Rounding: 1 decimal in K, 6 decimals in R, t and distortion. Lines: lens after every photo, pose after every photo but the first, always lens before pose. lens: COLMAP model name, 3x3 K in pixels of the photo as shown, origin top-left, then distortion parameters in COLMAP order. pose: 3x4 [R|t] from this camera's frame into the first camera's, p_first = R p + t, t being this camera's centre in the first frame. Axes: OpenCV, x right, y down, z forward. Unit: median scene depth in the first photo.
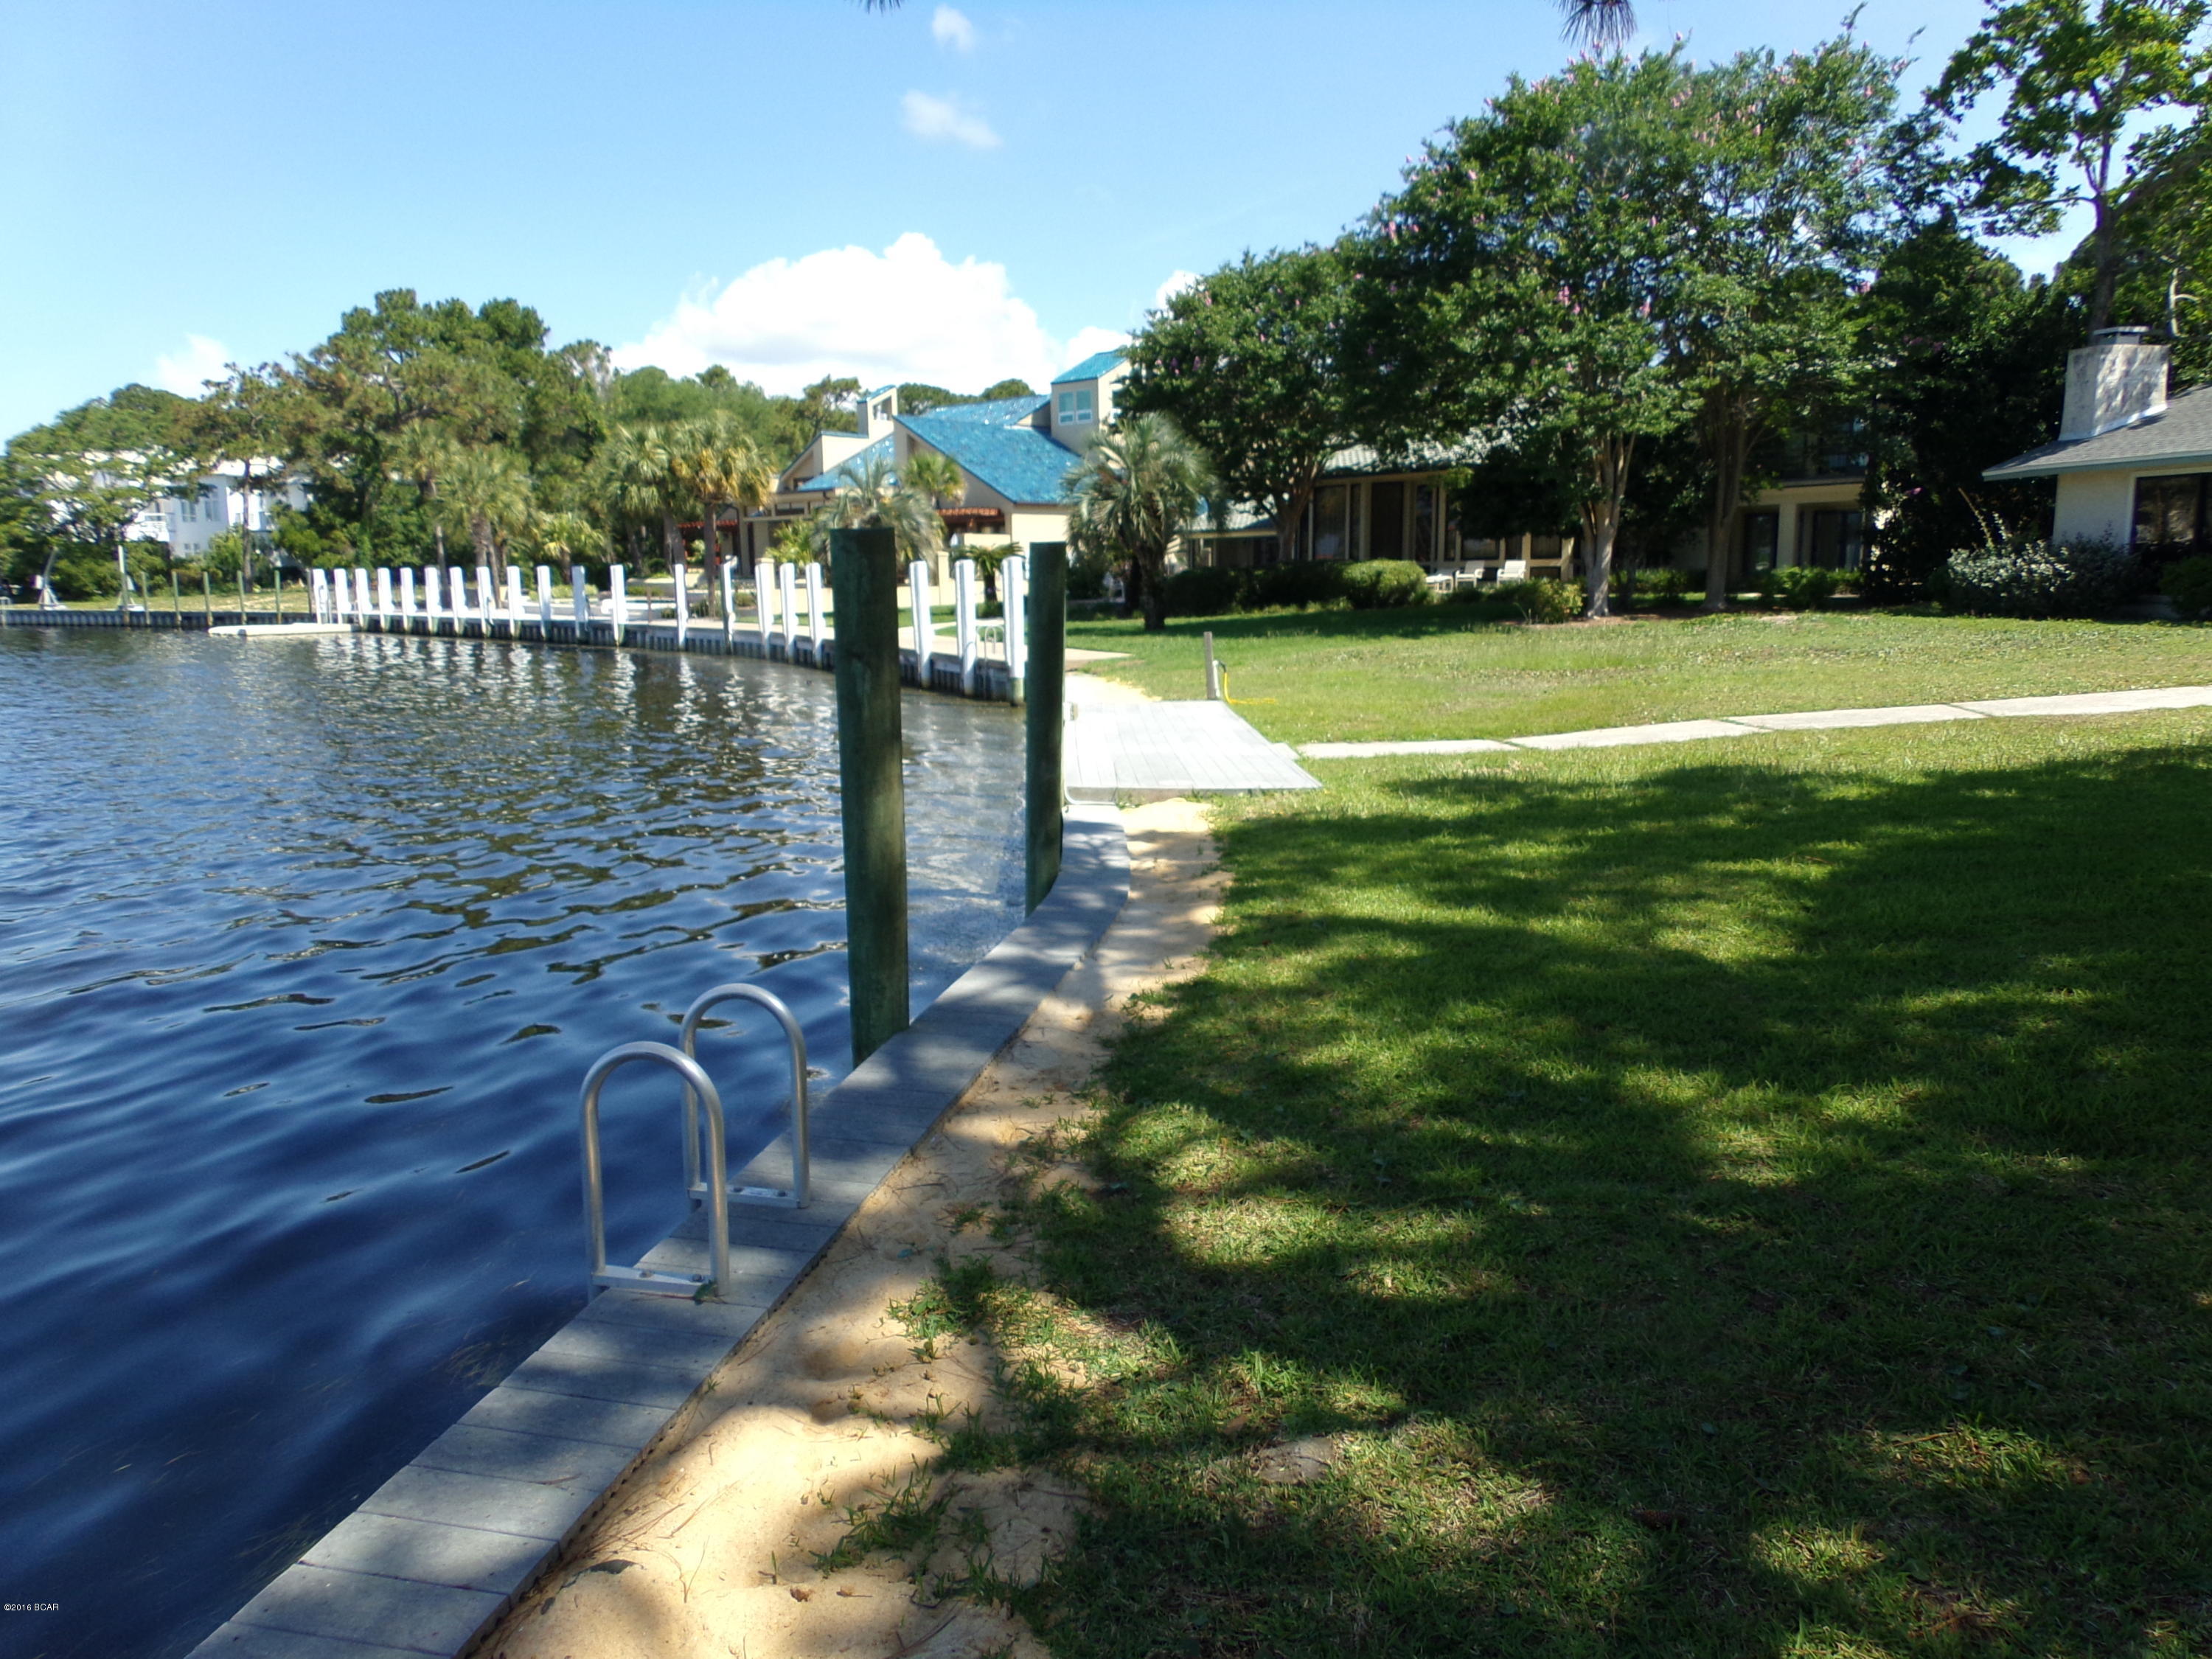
lens RADIAL K [[1506.6, 0, 1106.0], [0, 1506.6, 829.5], [0, 0, 1]] dist [-0.061899, 0.057632]
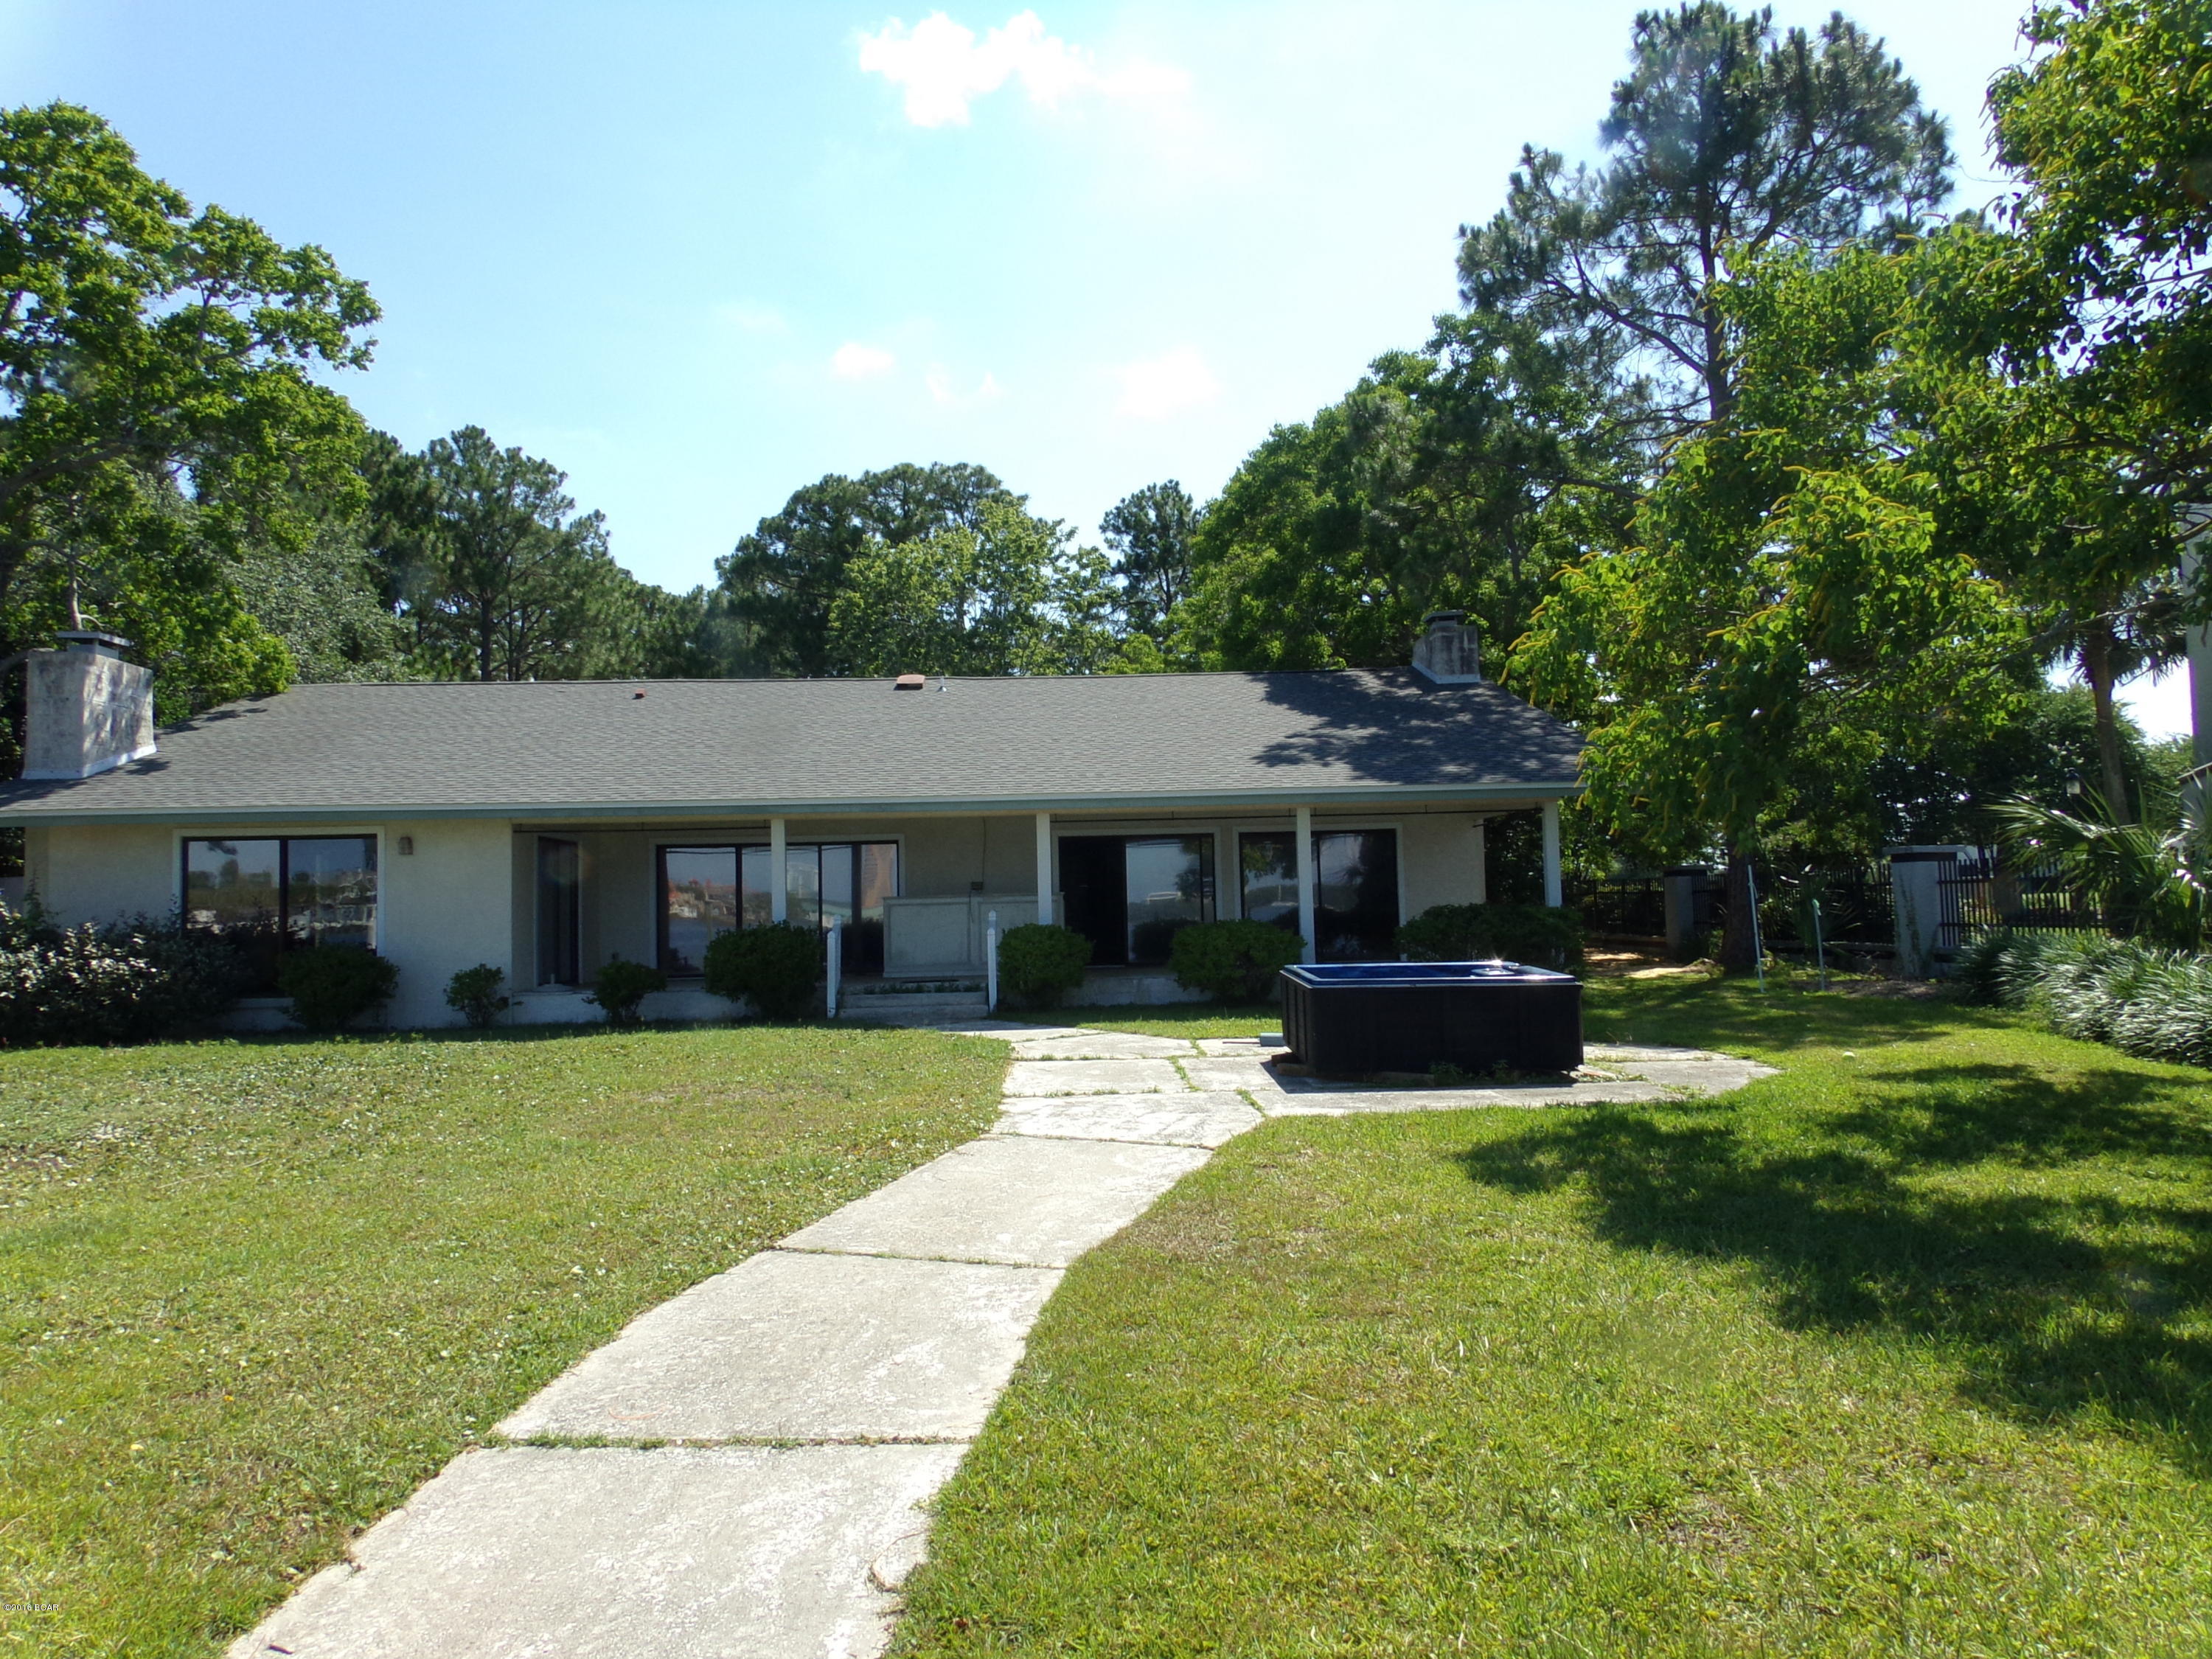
lens RADIAL K [[1506.6, 0, 1106.0], [0, 1506.6, 829.5], [0, 0, 1]] dist [-0.061899, 0.057632]
pose [[0.166529, 0.072548, 0.983364, 0.061242], [0.186544, 0.976962, -0.103666, -0.073658], [-0.968230, 0.200704, 0.149160, 0.402803]]
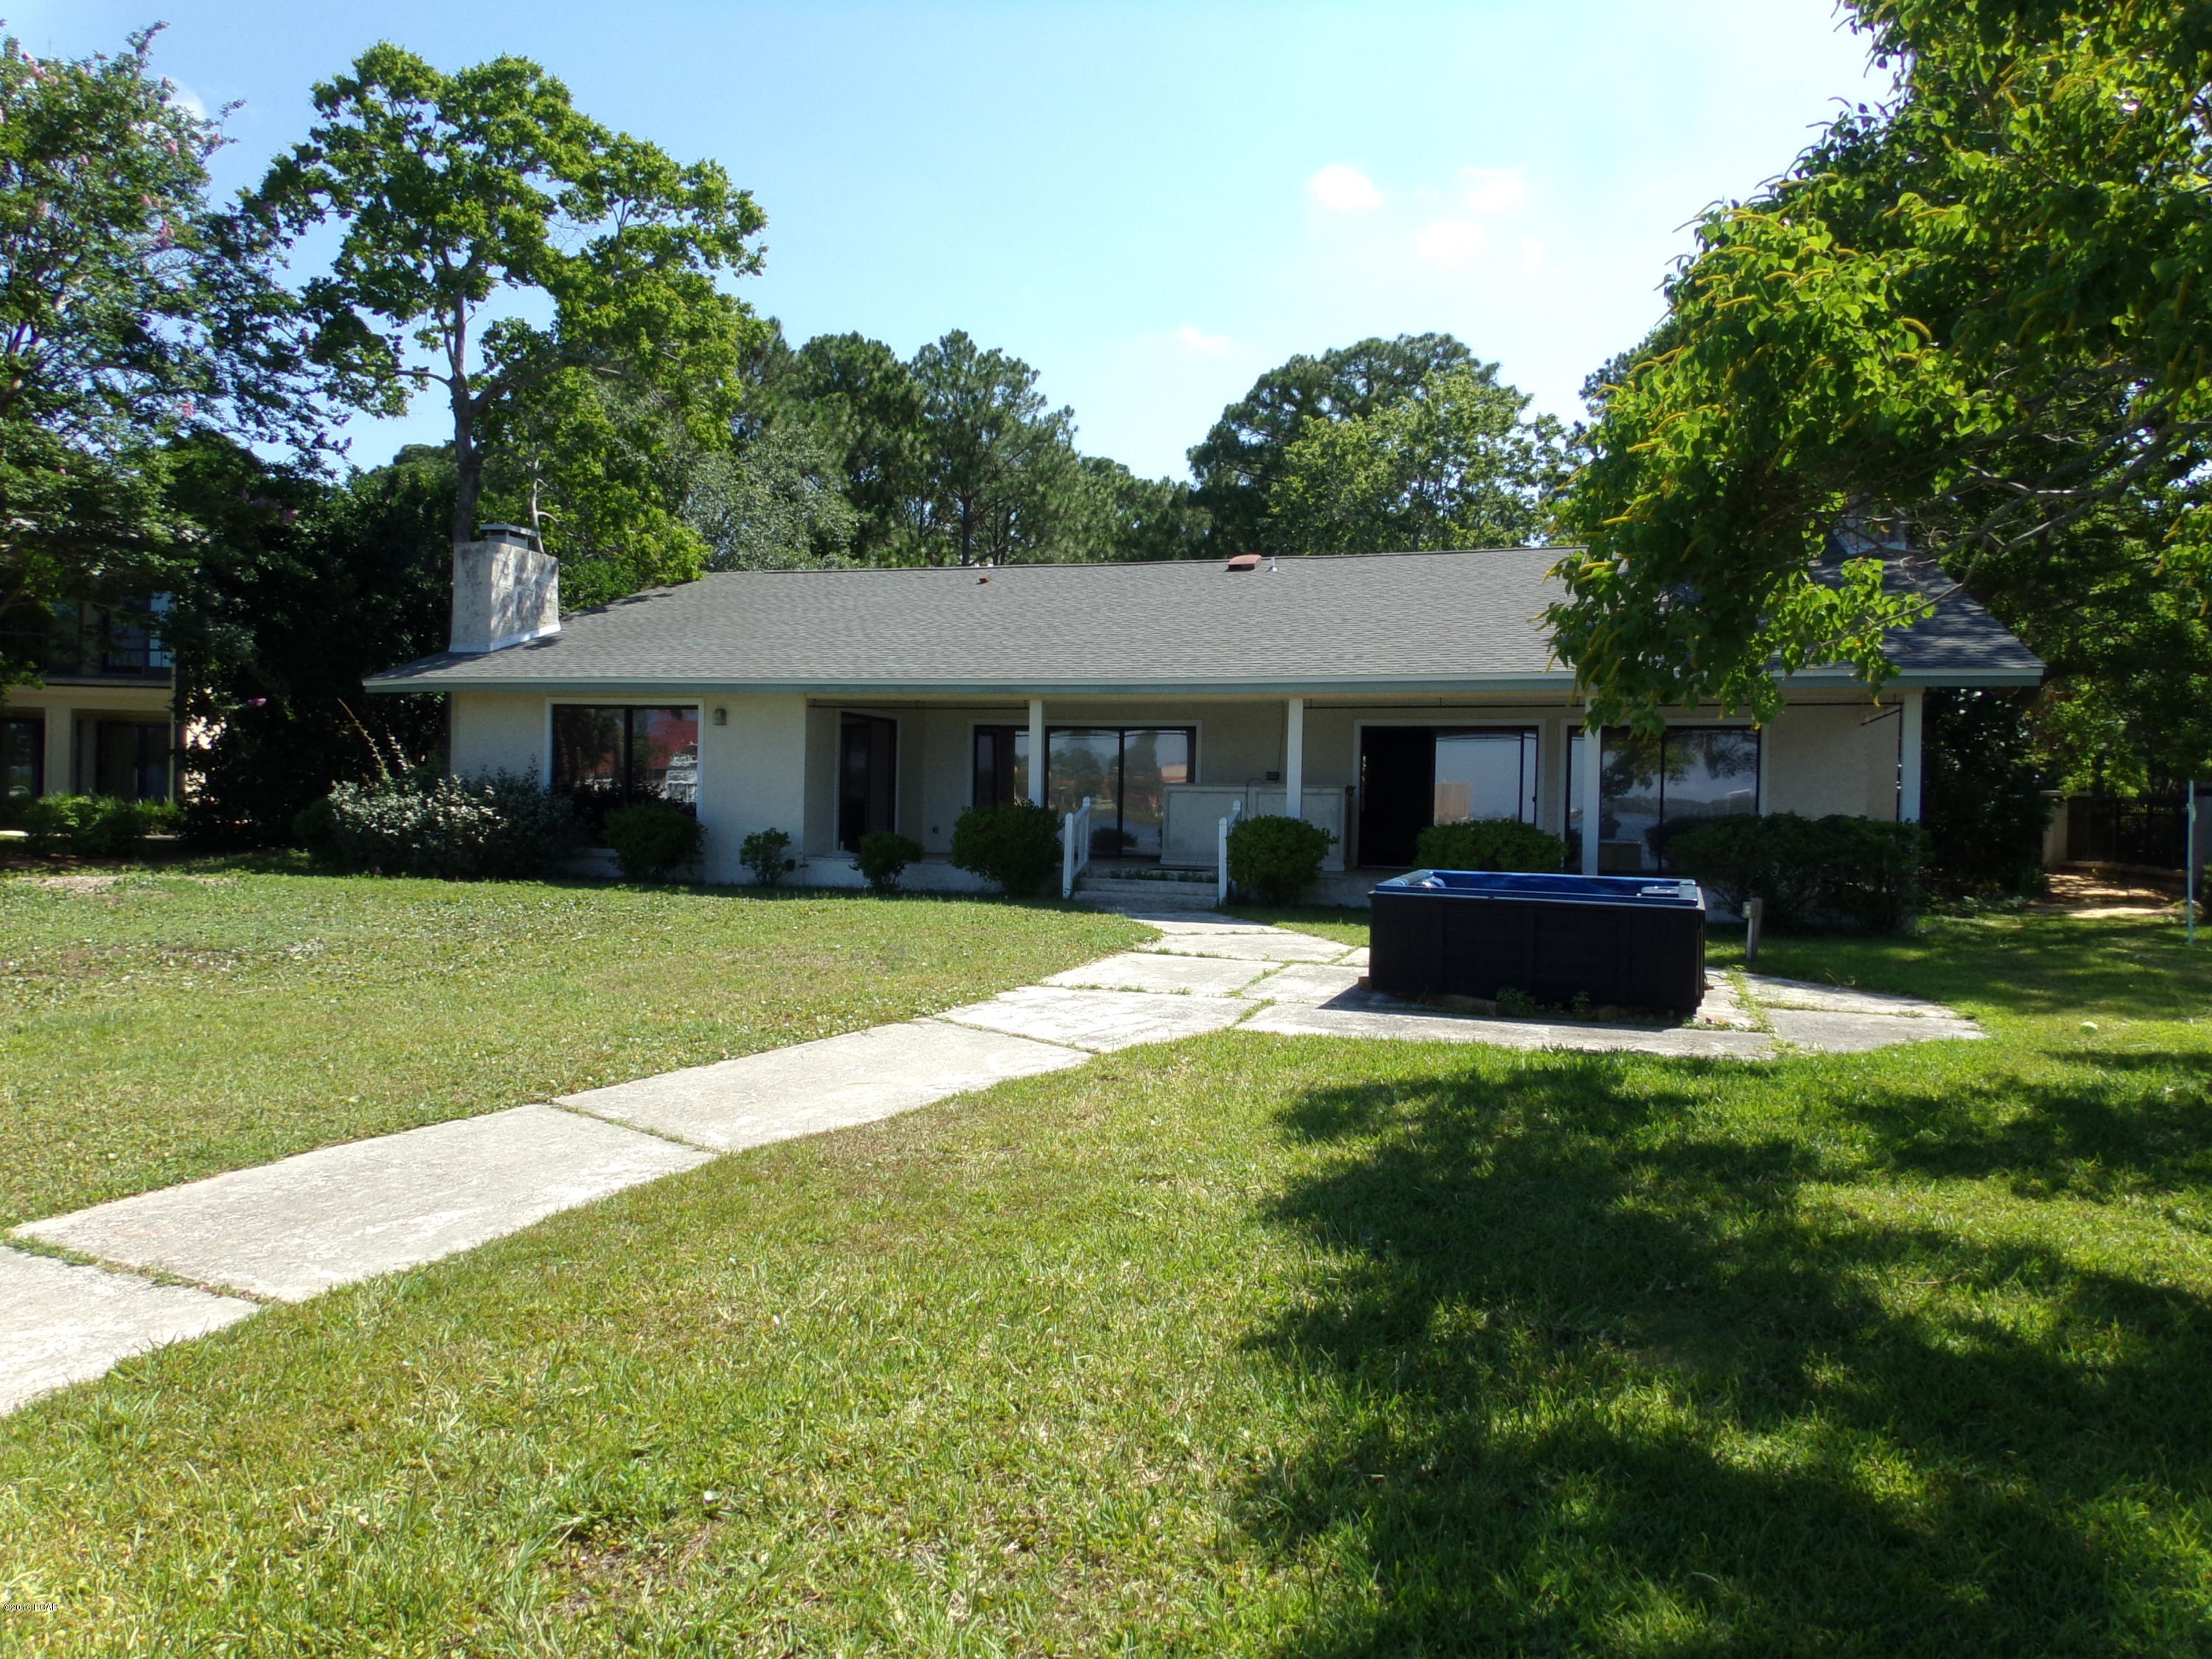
lens RADIAL K [[1499.6, 0, 1021.4], [0, 1499.6, 811.8], [0, 0, 1]] dist [0.023511, -0.000360]
pose [[0.535411, 0.033352, 0.843933, 0.123380], [0.106188, 0.988633, -0.106439, -0.056242], [-0.837890, 0.146604, 0.525783, 0.313196]]
